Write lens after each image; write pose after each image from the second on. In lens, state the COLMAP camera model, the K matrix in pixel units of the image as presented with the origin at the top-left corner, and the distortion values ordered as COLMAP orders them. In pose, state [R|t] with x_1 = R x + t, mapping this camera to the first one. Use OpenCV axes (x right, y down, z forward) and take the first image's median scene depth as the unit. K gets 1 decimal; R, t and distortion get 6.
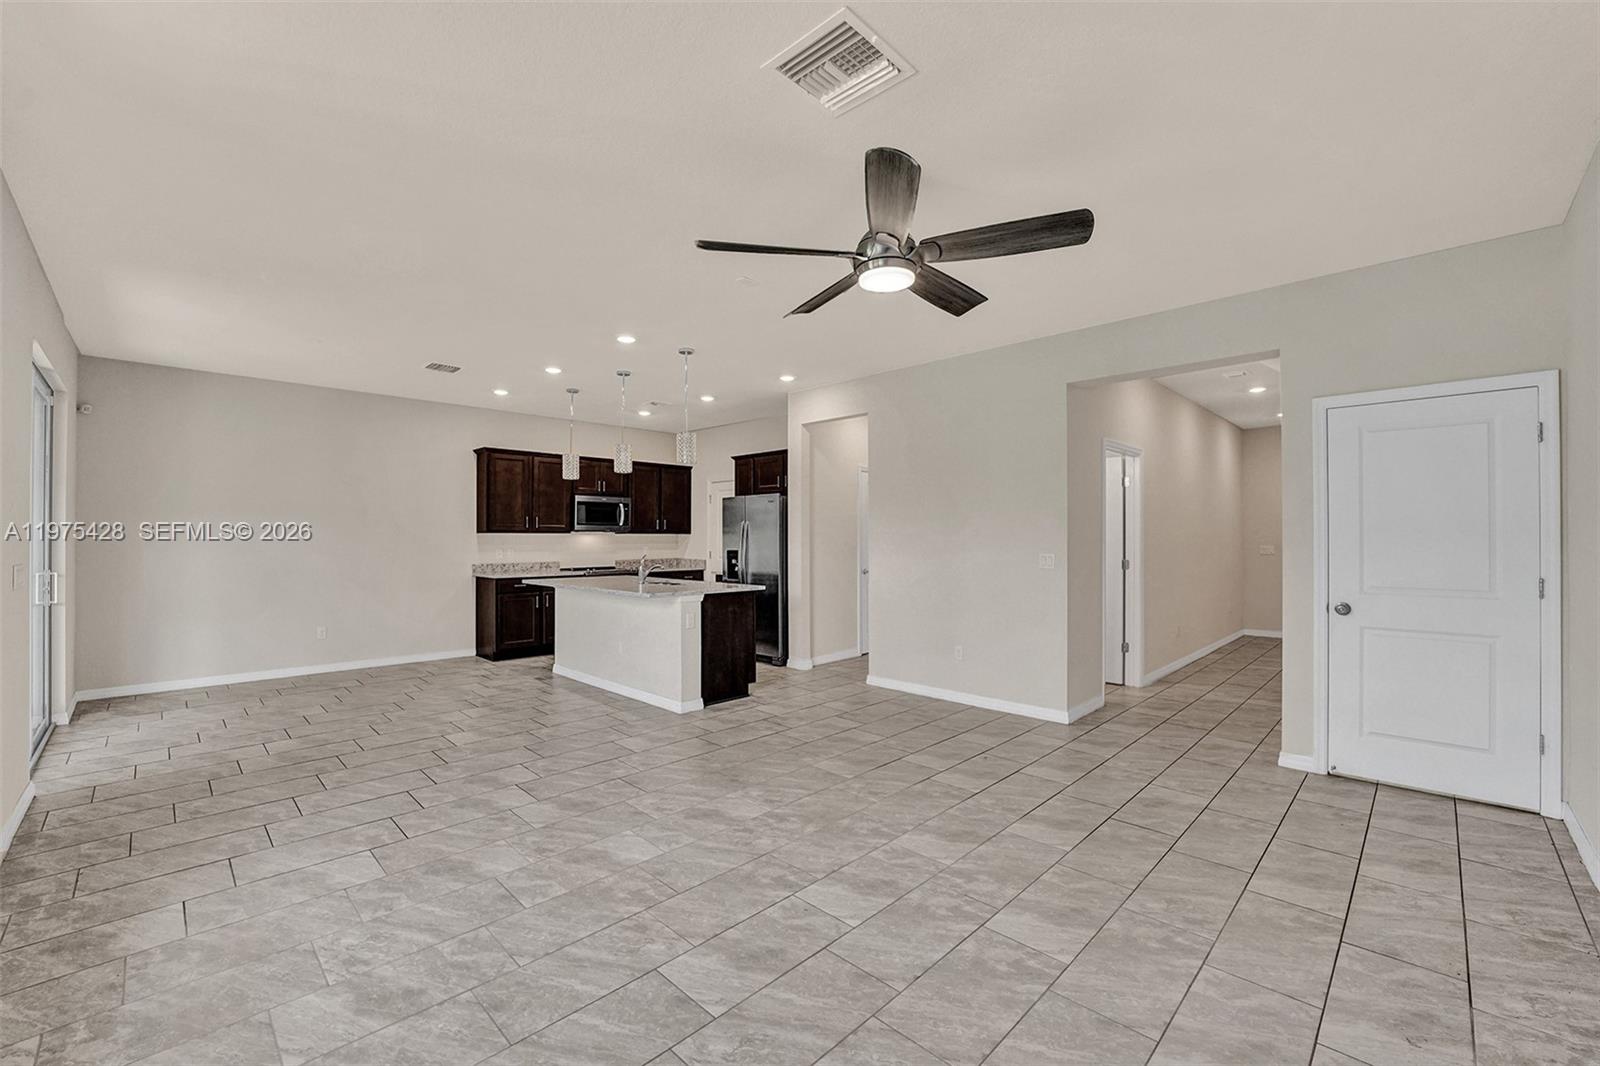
lens RADIAL K [[651.3, 0, 796.2], [0, 651.3, 531.1], [0, 0, 1]] dist [-0.029201, 0.003811]
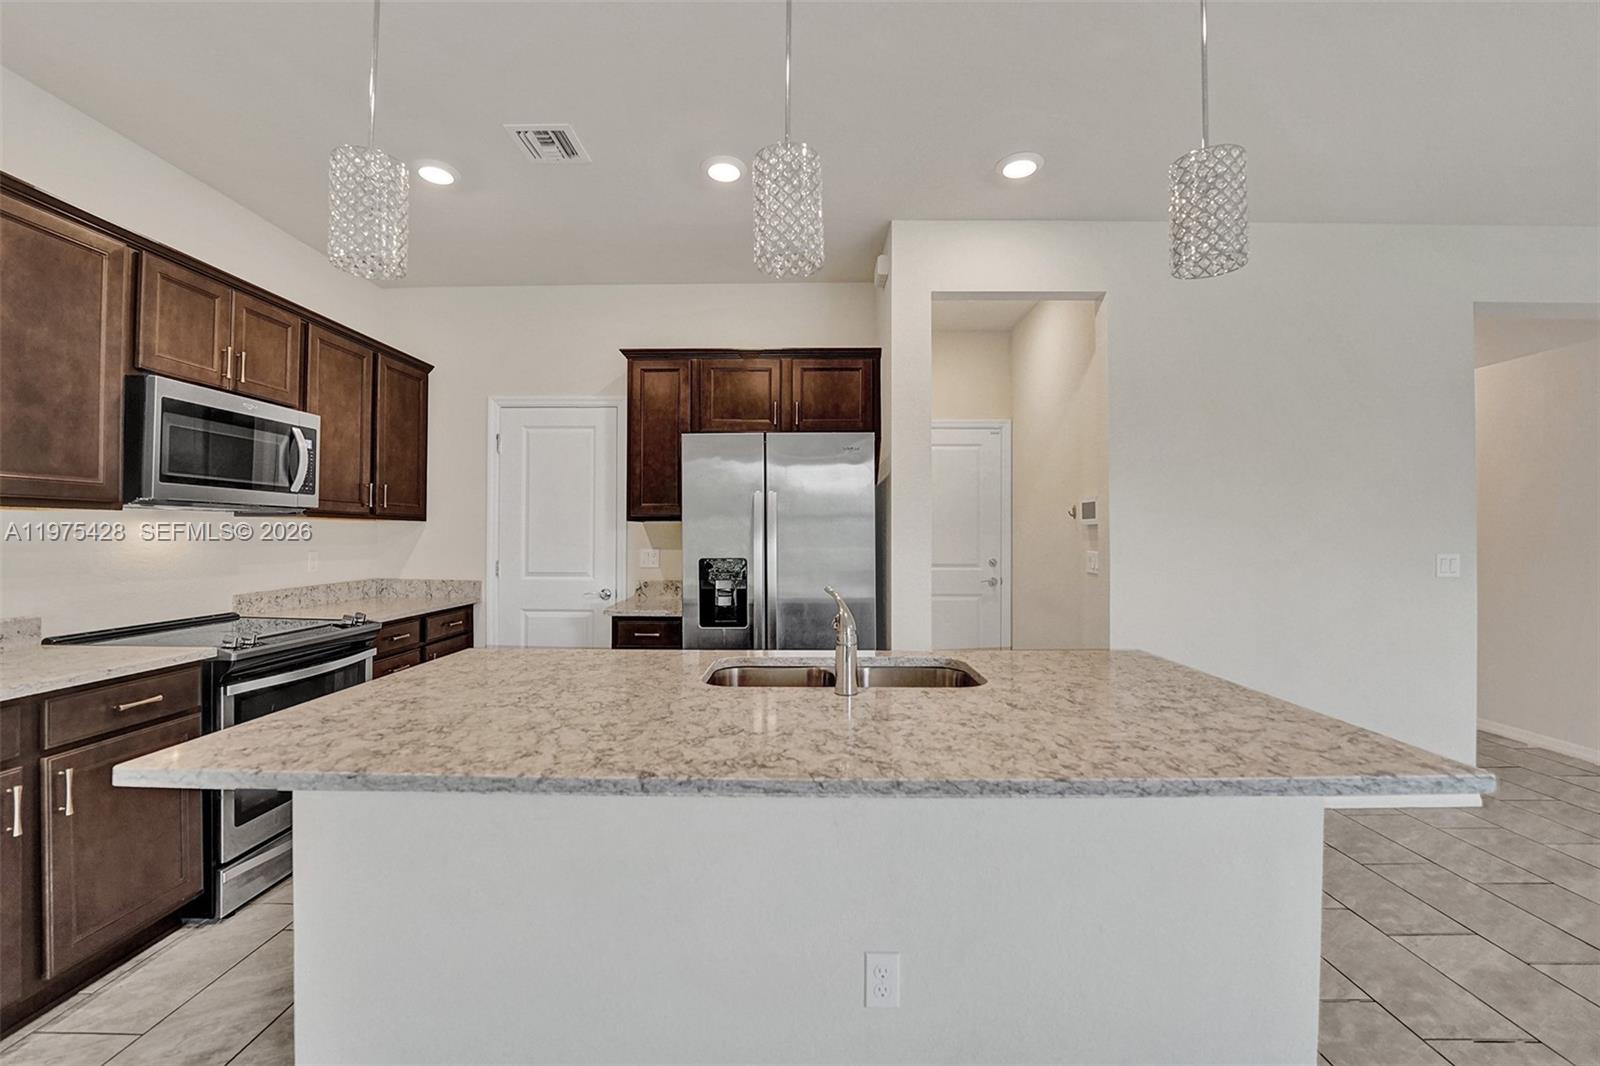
lens RADIAL K [[651.3, 0, 796.2], [0, 651.3, 531.1], [0, 0, 1]] dist [-0.029201, 0.003811]
pose [[0.722772, 0.004888, 0.691070, -0.737076], [-0.008504, 0.999962, 0.001821, 0.021283], [-0.691035, -0.007193, 0.722786, 1.366645]]
